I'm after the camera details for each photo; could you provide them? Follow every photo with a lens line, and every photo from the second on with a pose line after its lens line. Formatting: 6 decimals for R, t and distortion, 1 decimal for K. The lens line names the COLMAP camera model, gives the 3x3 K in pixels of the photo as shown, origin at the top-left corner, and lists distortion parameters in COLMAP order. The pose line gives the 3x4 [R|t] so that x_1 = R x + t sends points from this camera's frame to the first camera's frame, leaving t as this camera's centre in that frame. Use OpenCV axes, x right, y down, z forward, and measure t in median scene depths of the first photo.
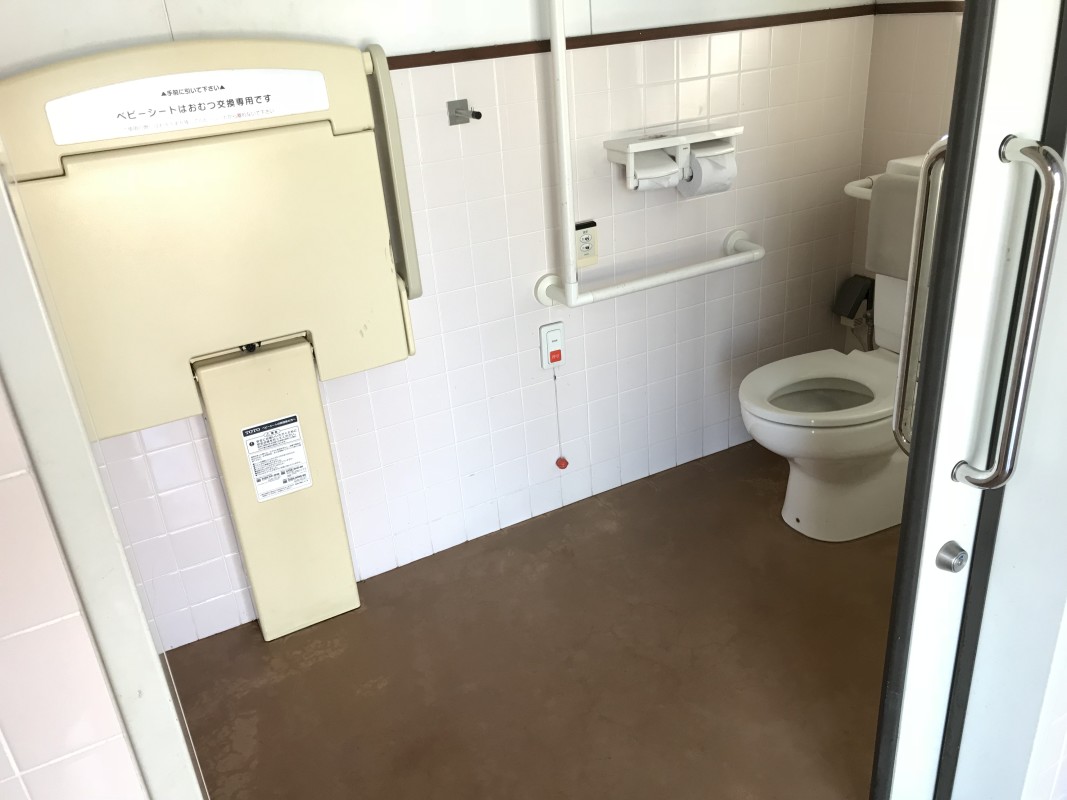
lens RADIAL K [[882.5, 0, 538.2], [0, 882.5, 401.9], [0, 0, 1]] dist [0.042995, -0.000849]
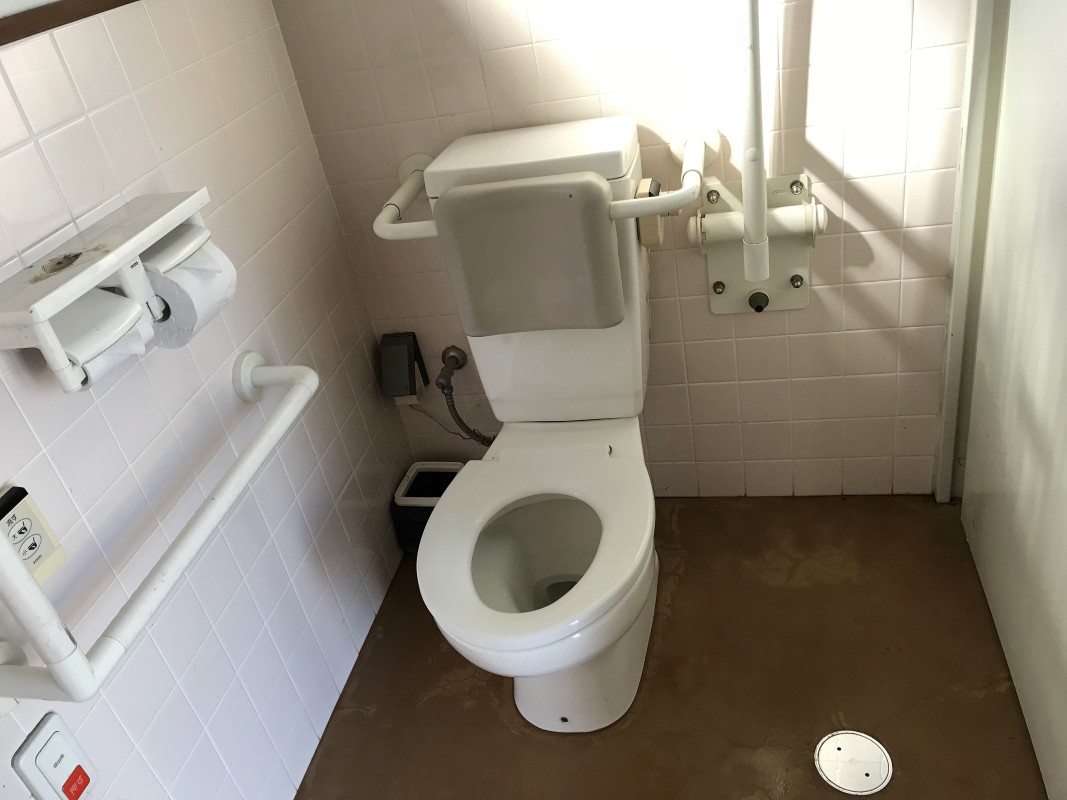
lens RADIAL K [[882.5, 0, 529.8], [0, 882.5, 396.6], [0, 0, 1]] dist [0.042995, -0.000849]
pose [[0.648433, -0.438499, 0.622297, -0.031094], [0.435245, 0.884207, 0.169528, -0.233895], [-0.624577, 0.160924, 0.764203, 0.561495]]
